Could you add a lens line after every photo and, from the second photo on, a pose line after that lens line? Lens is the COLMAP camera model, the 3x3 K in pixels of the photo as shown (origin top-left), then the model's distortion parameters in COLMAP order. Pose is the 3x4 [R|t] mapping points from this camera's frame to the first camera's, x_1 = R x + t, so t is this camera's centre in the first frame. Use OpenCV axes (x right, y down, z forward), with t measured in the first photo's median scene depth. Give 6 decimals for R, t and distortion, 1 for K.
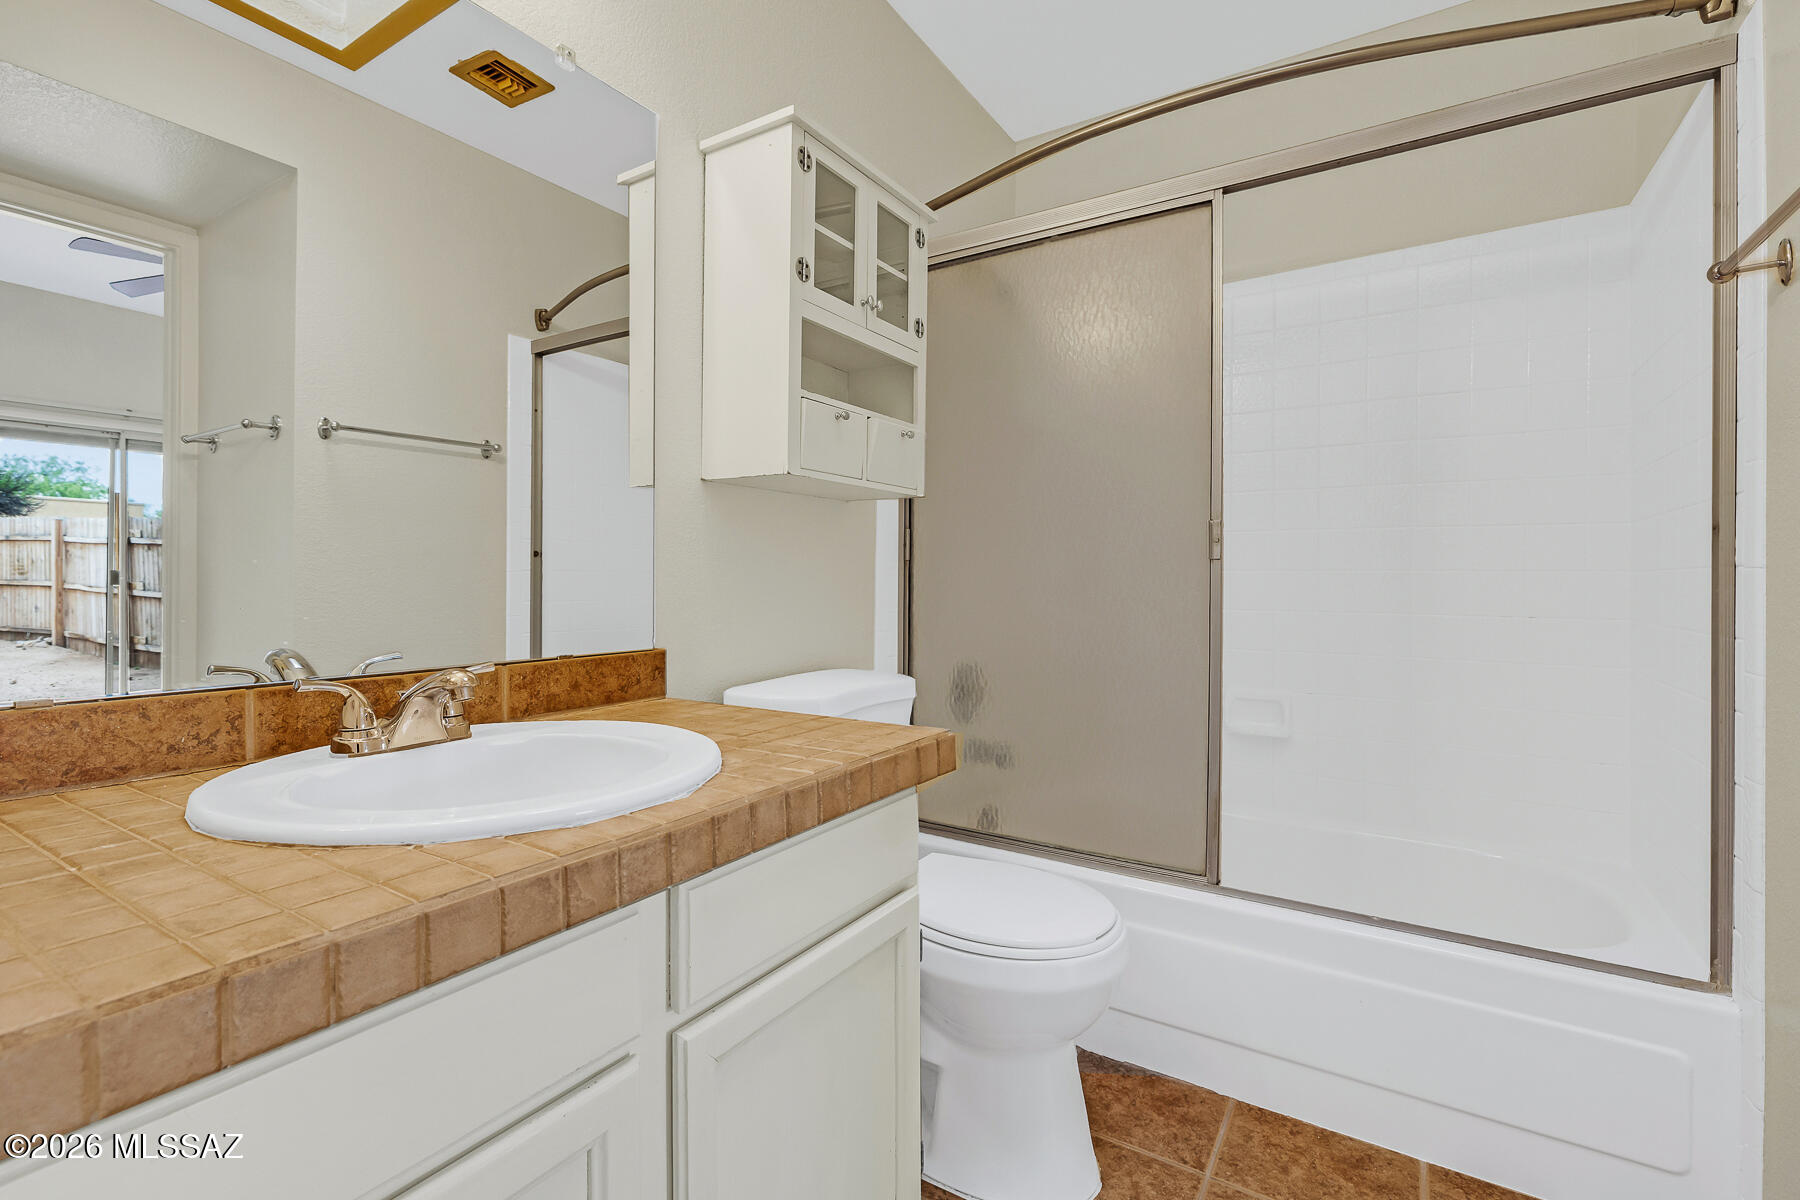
lens RADIAL K [[820.9, 0, 887.7], [0, 820.9, 582.3], [0, 0, 1]] dist [-0.002796, 0.000637]
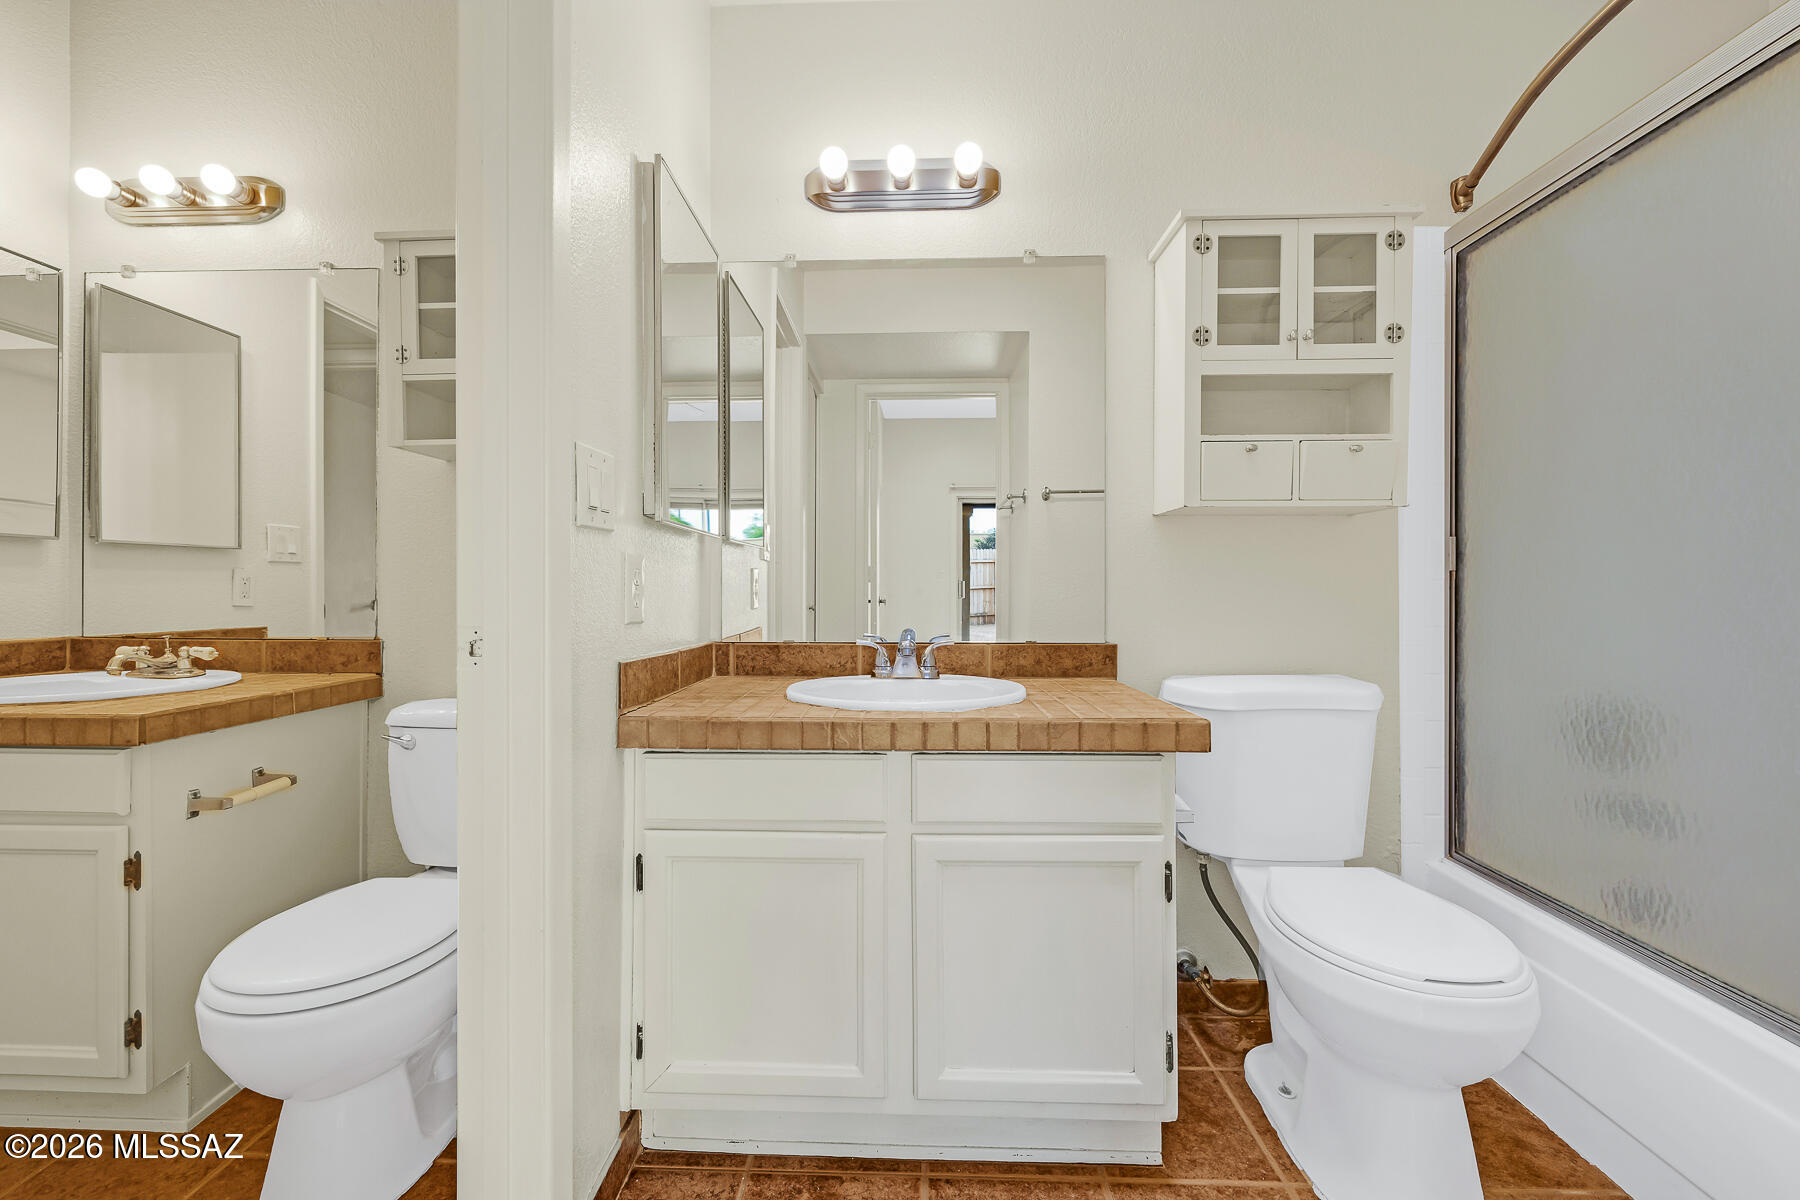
lens RADIAL K [[765.5, 0, 895.2], [0, 765.5, 597.8], [0, 0, 1]] dist [0.002967, -0.000213]
pose [[0.512481, 0.006346, -0.858675, 0.867309], [-0.001820, 0.999978, 0.006304, -0.002541], [0.858697, -0.001668, 0.512482, 0.048142]]
